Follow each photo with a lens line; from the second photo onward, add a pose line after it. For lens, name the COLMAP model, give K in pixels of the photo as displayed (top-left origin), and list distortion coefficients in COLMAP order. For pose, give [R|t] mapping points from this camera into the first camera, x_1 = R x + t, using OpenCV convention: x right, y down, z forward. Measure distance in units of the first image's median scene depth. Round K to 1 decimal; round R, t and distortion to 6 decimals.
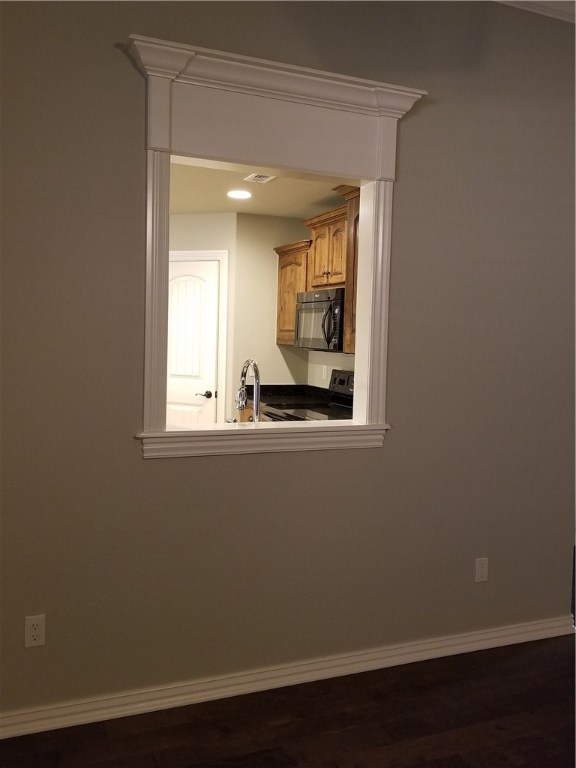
lens RADIAL K [[682.0, 0, 303.4], [0, 682.0, 364.6], [0, 0, 1]] dist [0.115786, -0.217493]
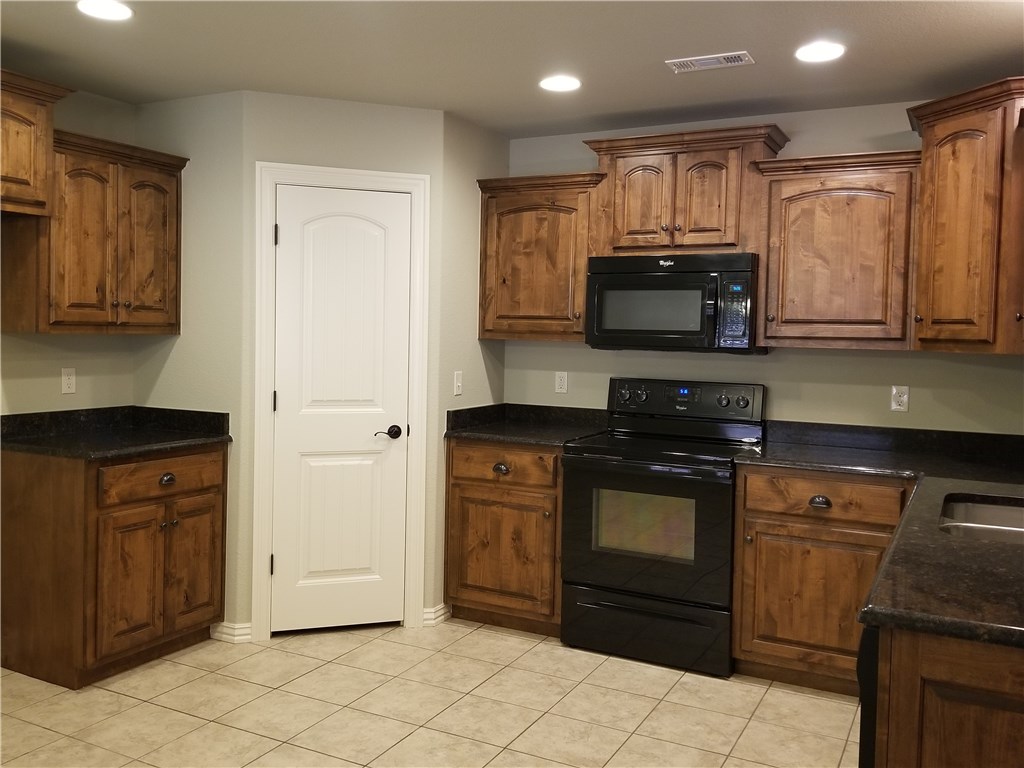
lens RADIAL K [[909.3, 0, 489.6], [0, 909.3, 355.7], [0, 0, 1]] dist [0.115786, -0.217493]
pose [[0.775351, -0.025391, 0.631020, -0.554288], [0.026827, 0.999614, 0.007259, -0.021648], [-0.630961, 0.011300, 0.775732, 0.386037]]
